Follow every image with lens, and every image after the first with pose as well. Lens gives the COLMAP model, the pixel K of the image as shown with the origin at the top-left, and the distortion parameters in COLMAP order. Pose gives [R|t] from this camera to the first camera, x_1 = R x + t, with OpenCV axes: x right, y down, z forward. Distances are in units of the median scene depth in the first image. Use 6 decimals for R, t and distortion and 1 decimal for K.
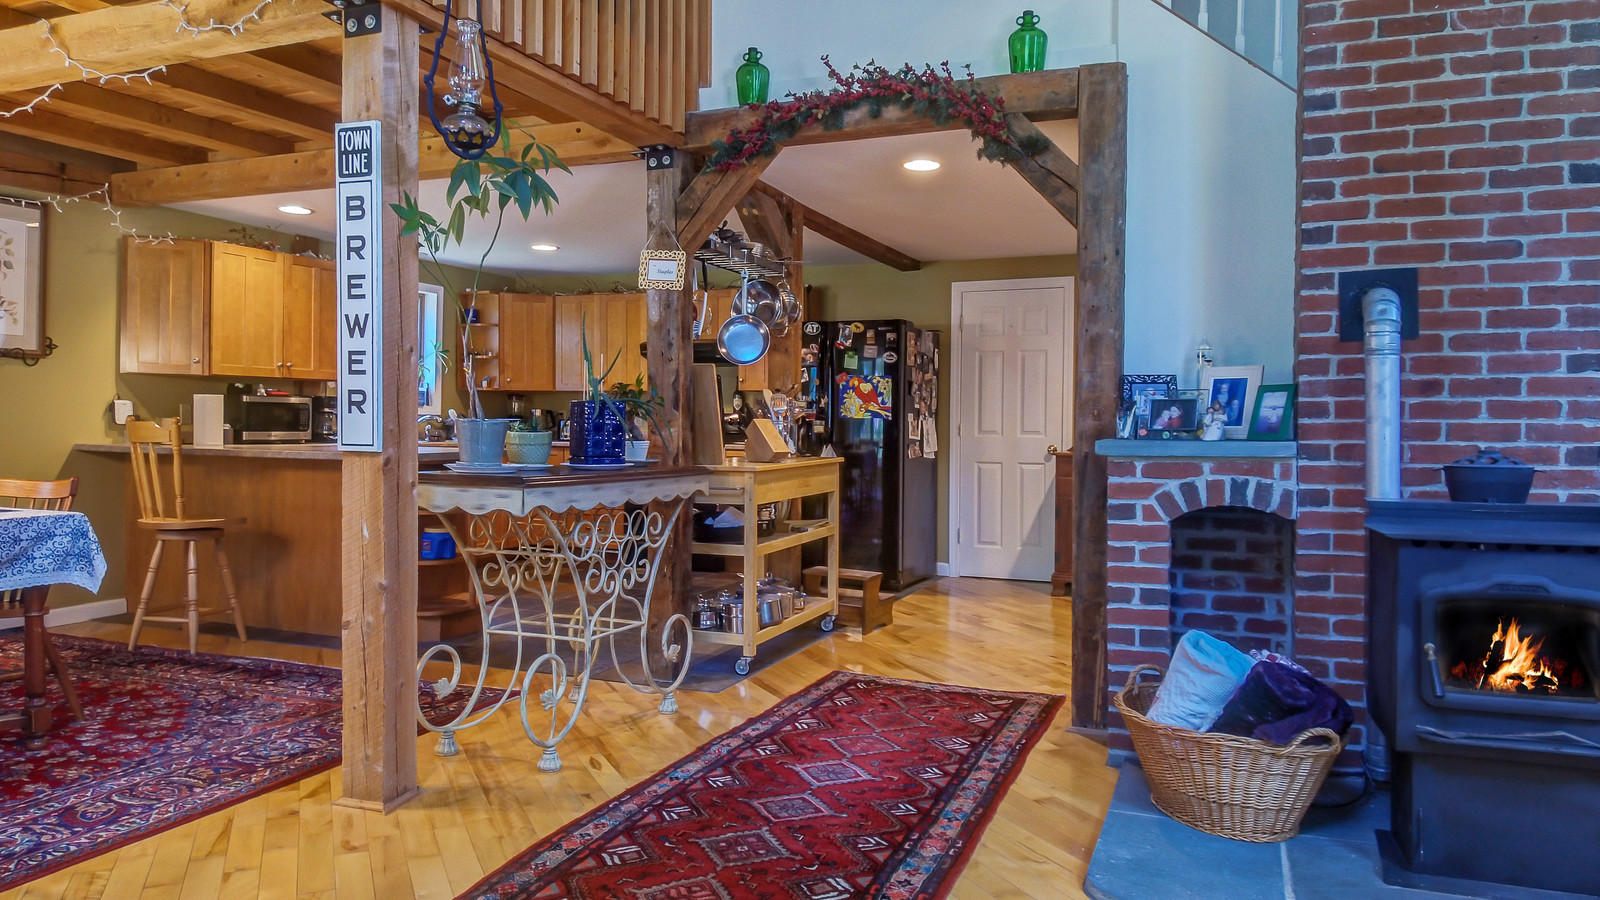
lens RADIAL K [[1149.9, 0, 799.3], [0, 1149.9, 441.6], [0, 0, 1]] dist [0.013541, -0.009777]
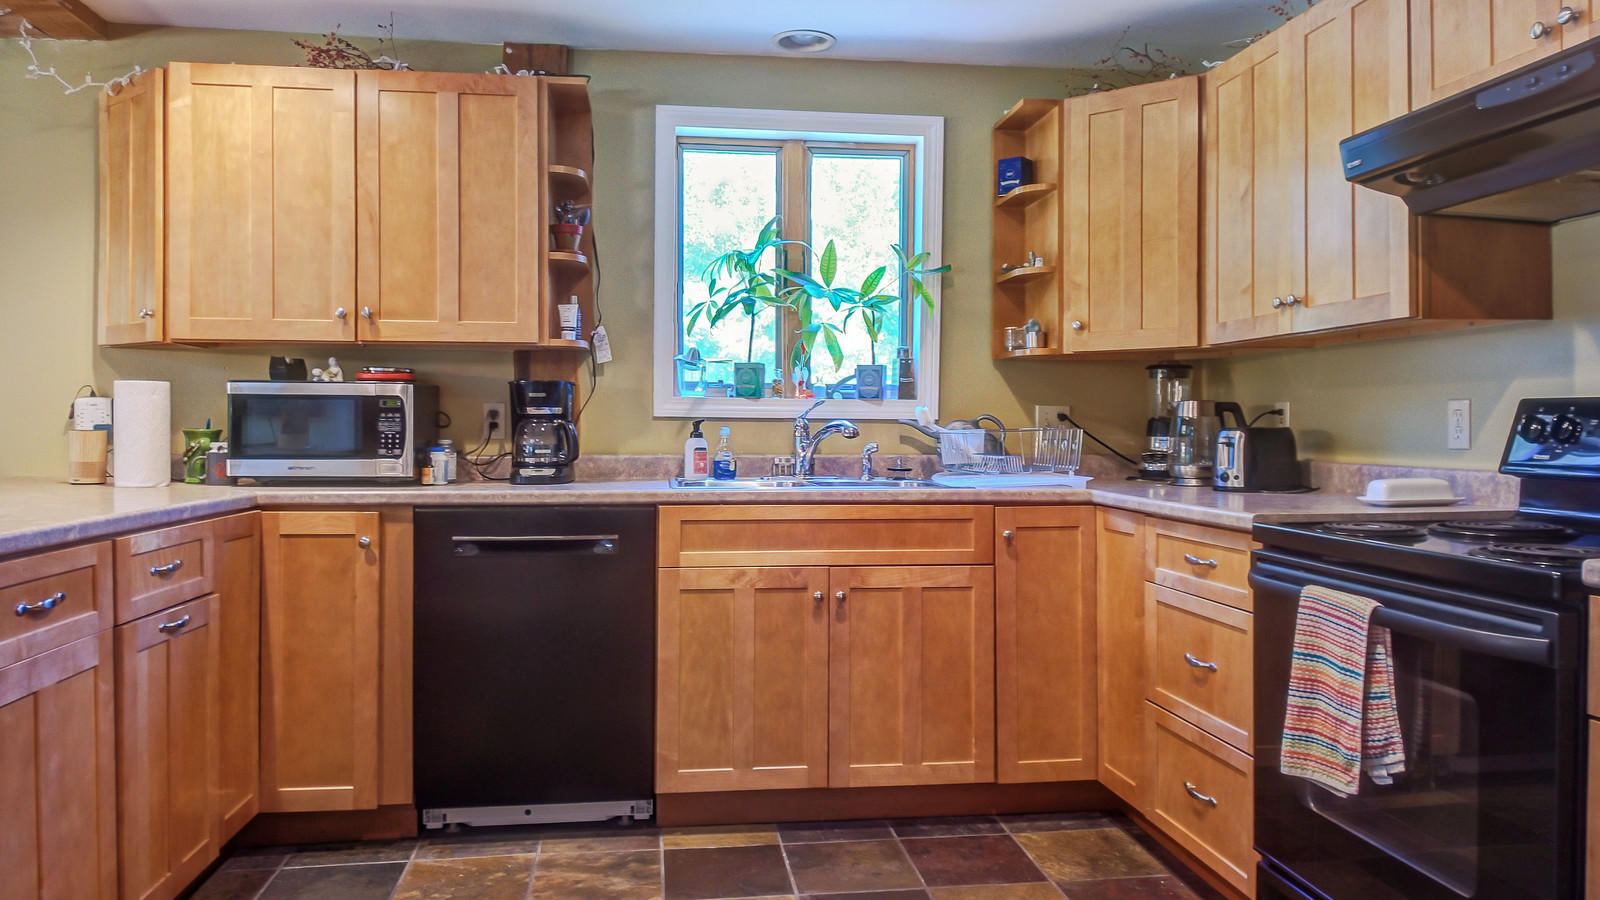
lens RADIAL K [[1149.9, 0, 801.5], [0, 1149.9, 445.0], [0, 0, 1]] dist [0.013541, -0.009777]
pose [[0.485033, 0.003142, -0.874490, 0.039897], [-0.015361, 0.999870, -0.004928, -0.014214], [0.874361, 0.015823, 0.485018, 0.922397]]
